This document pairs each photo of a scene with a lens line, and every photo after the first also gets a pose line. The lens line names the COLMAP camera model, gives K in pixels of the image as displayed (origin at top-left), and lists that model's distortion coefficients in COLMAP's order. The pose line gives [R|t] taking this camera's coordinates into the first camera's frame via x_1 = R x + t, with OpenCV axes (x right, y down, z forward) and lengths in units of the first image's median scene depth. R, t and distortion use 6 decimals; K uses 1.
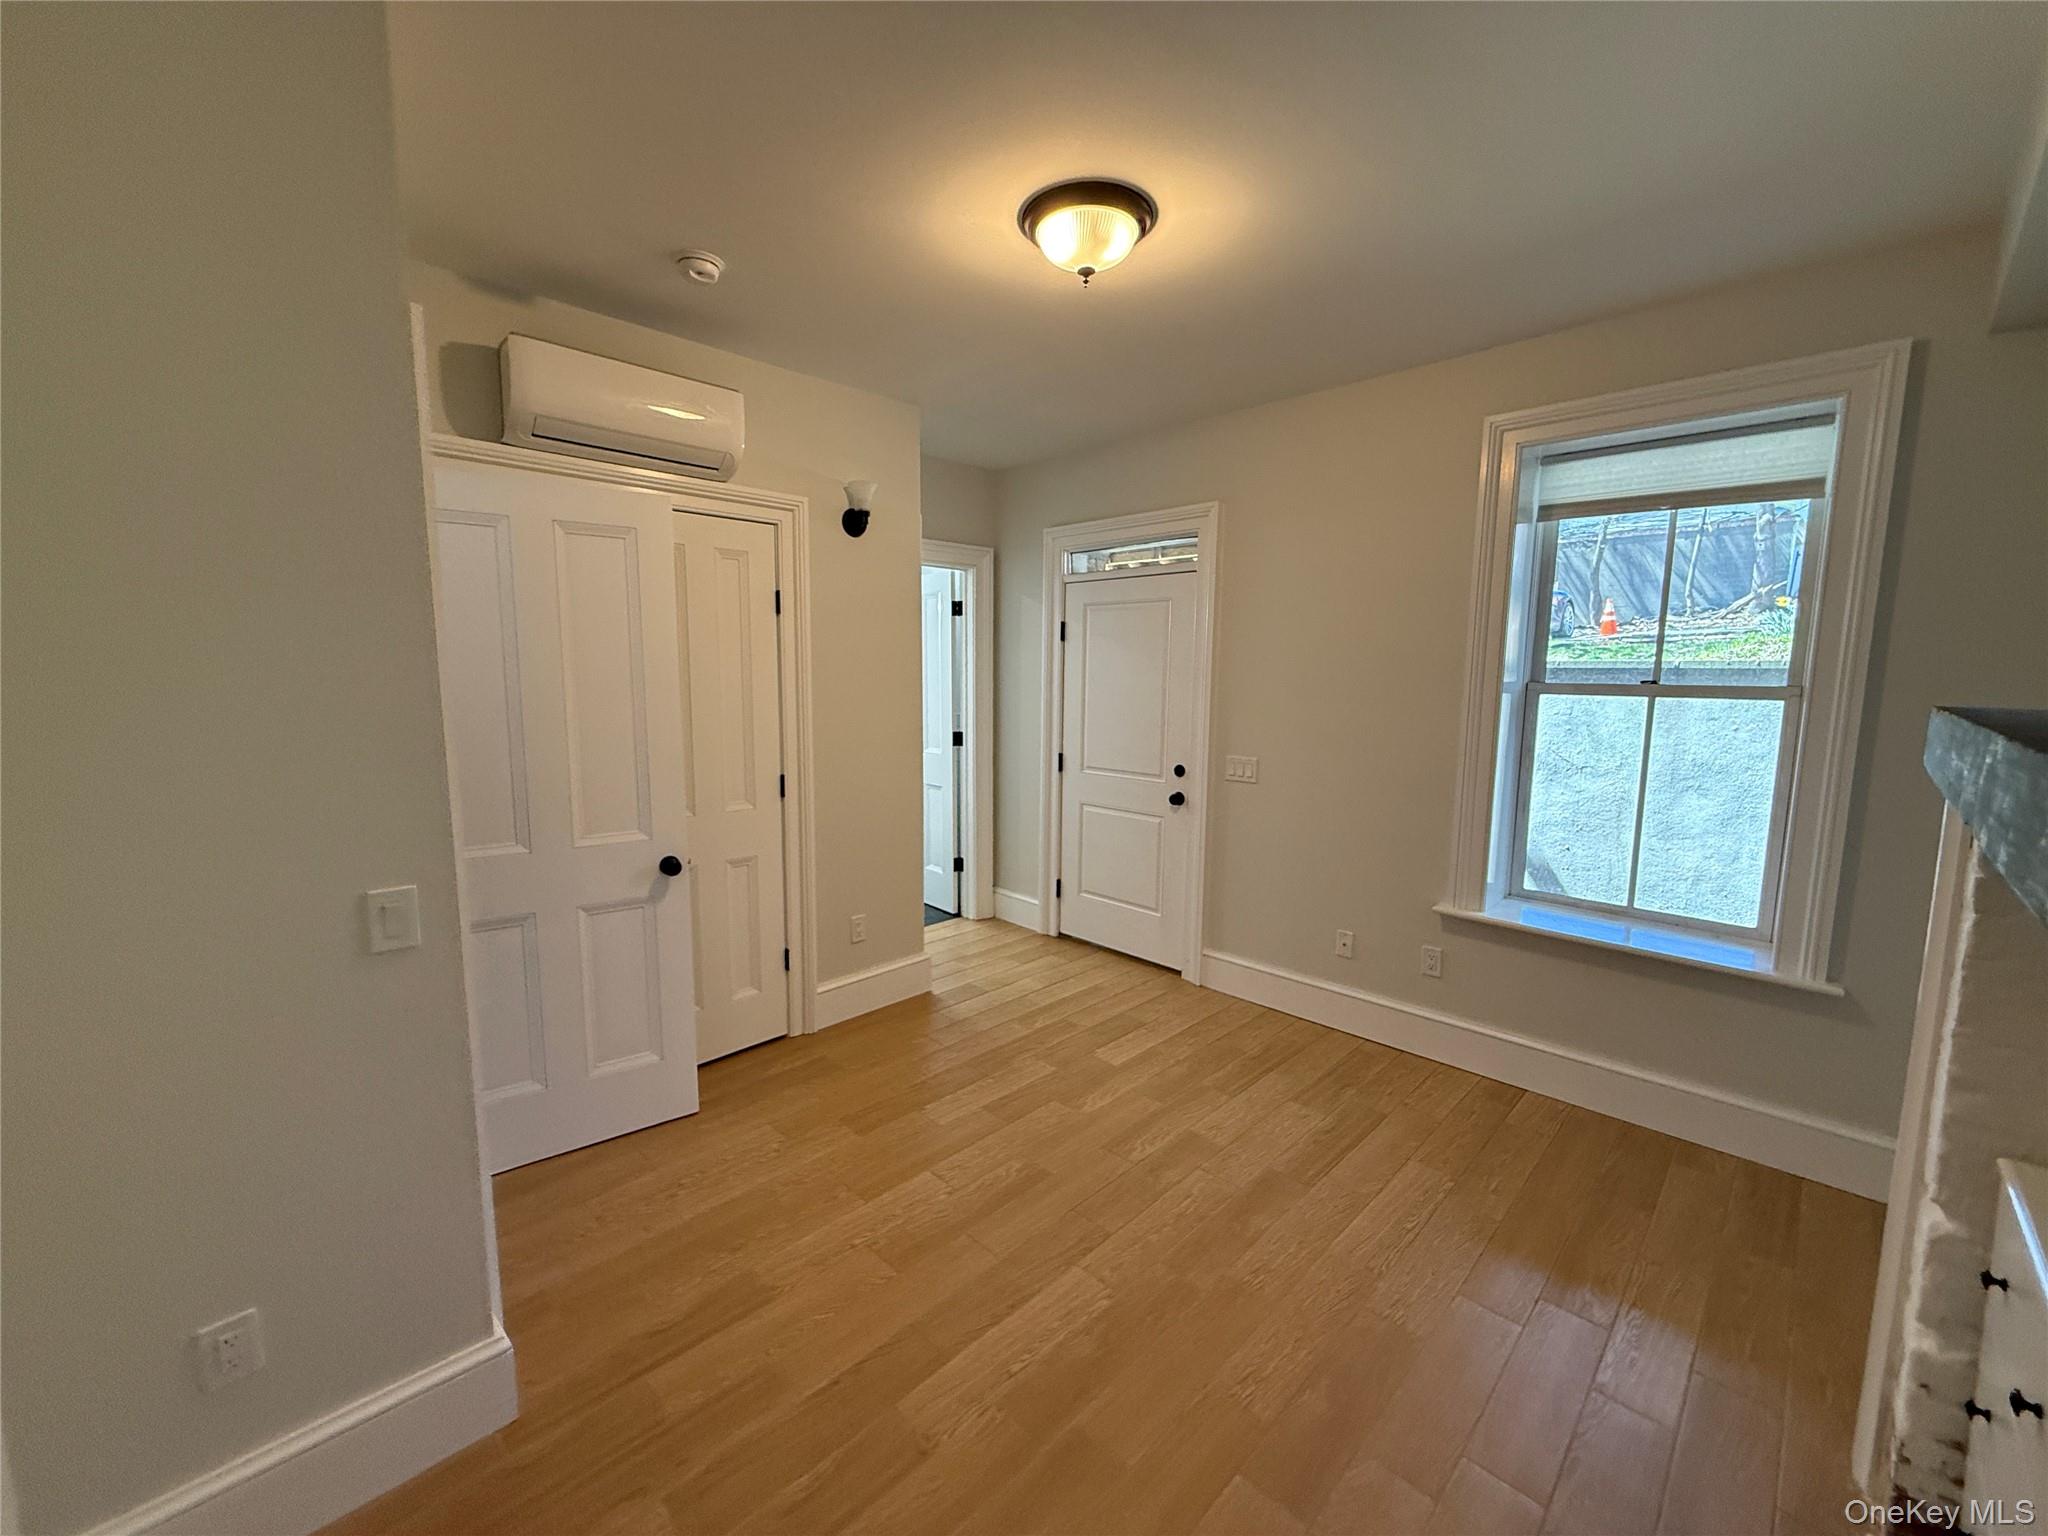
lens RADIAL K [[821.8, 0, 1015.4], [0, 821.8, 769.7], [0, 0, 1]] dist [0.001460, 0.000354]
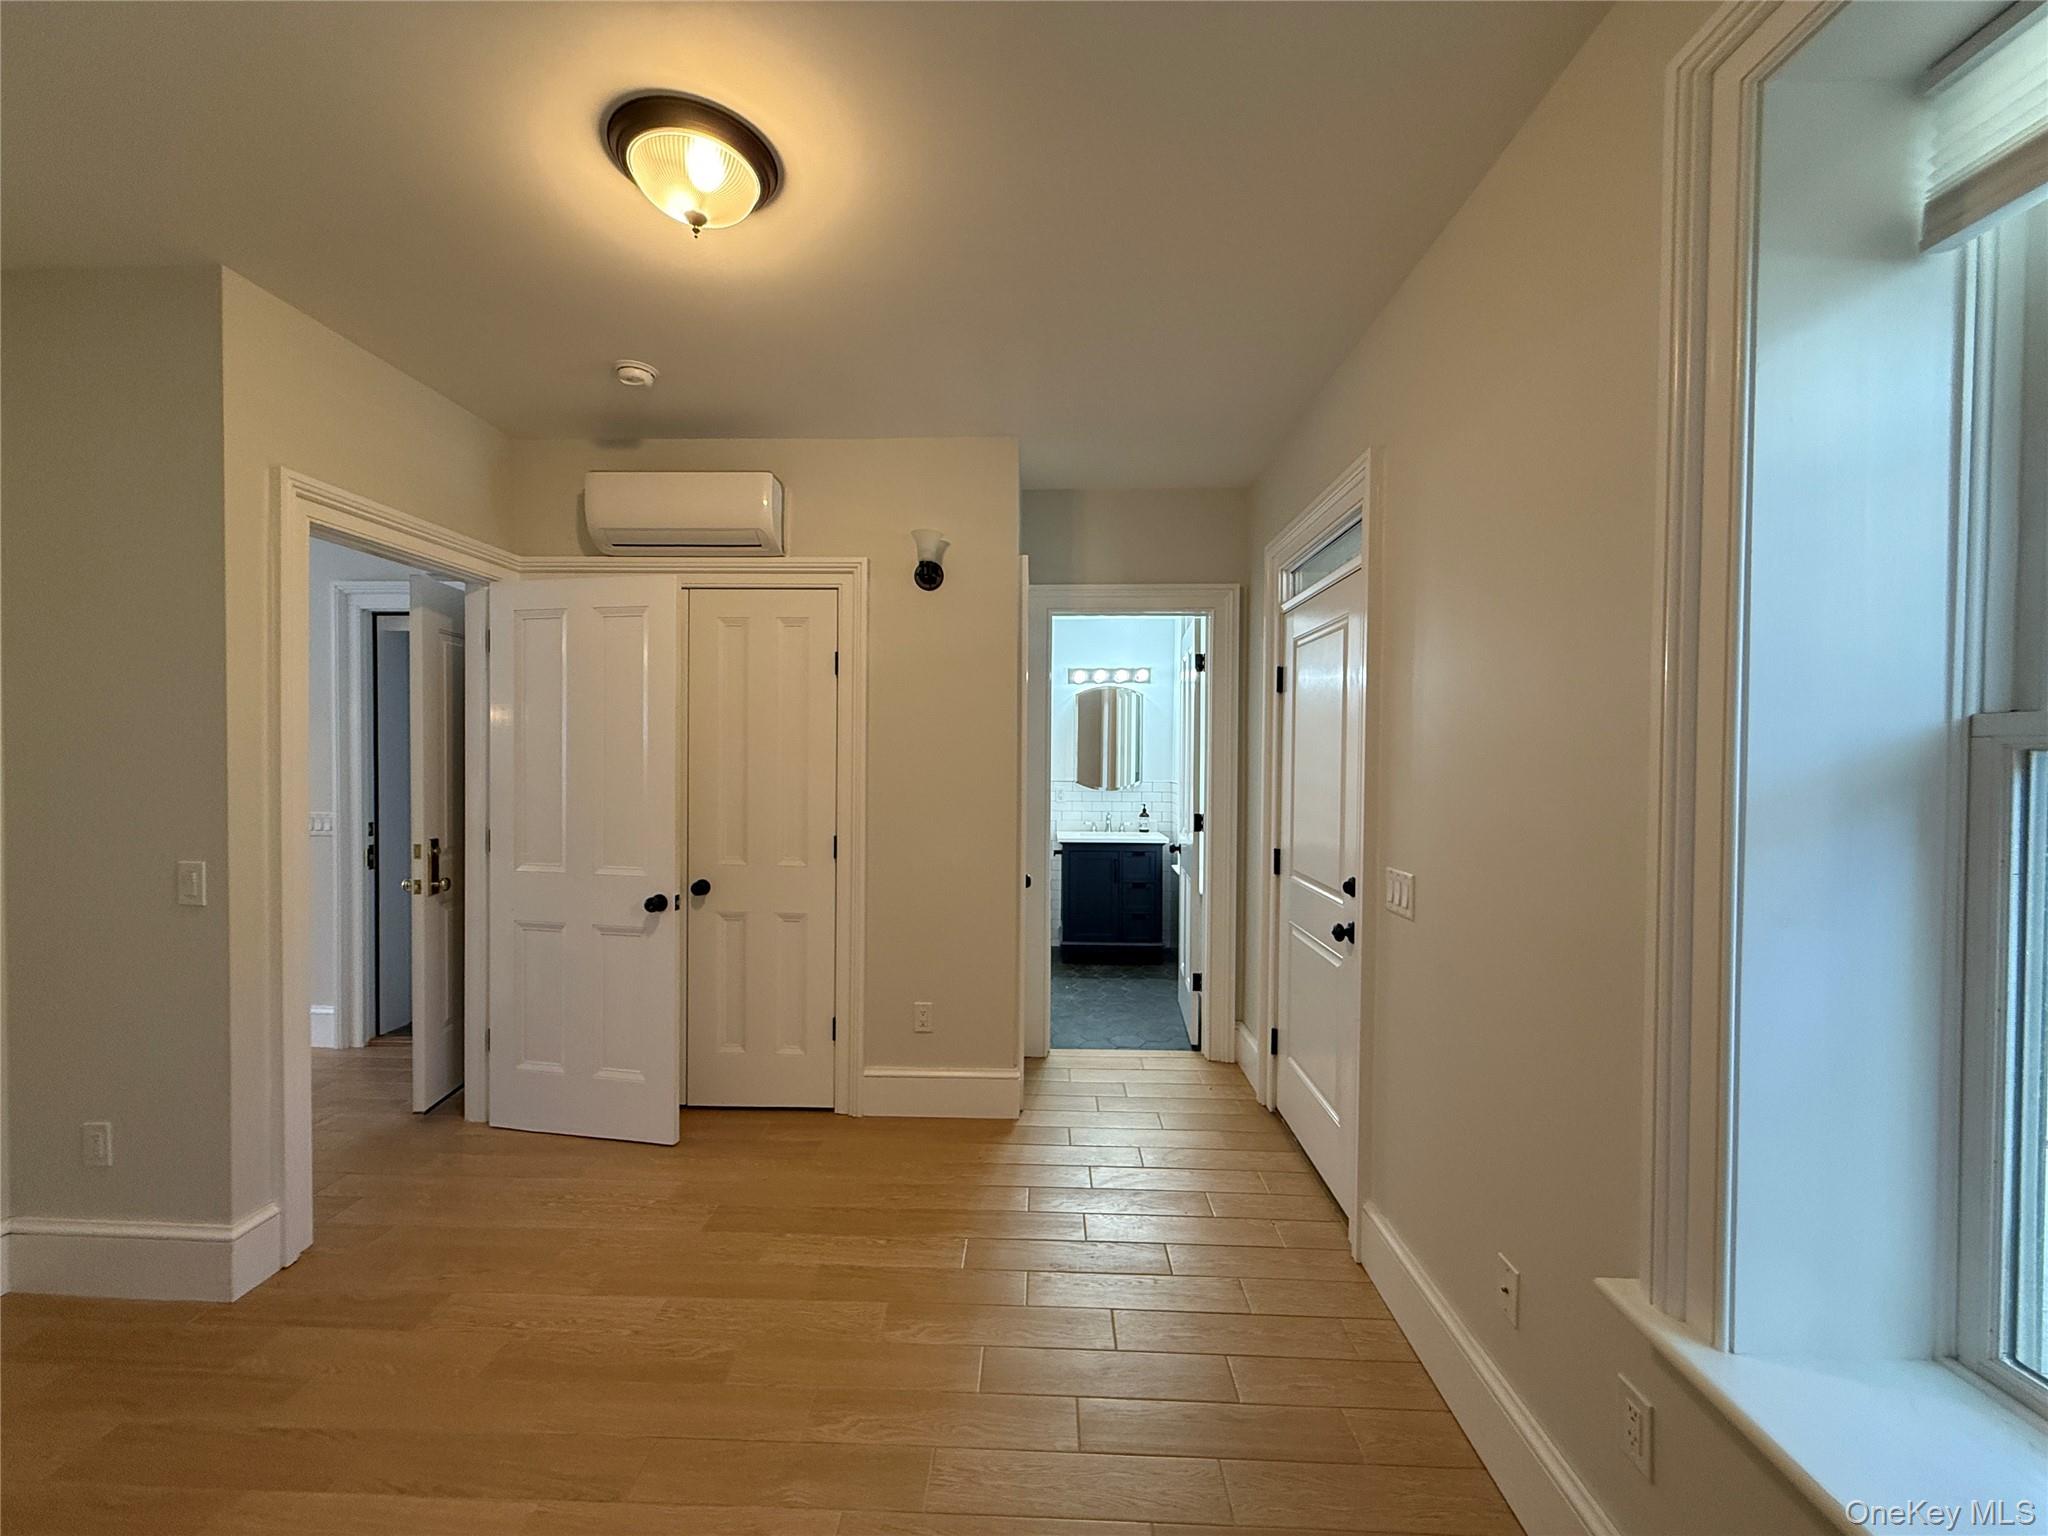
lens RADIAL K [[821.8, 0, 1014.5], [0, 821.8, 766.2], [0, 0, 1]] dist [0.001460, 0.000354]
pose [[0.682335, 0.008622, -0.730988, 0.678209], [-0.093392, 0.992765, -0.075467, -0.025712], [0.725049, 0.119763, 0.678204, 0.551784]]
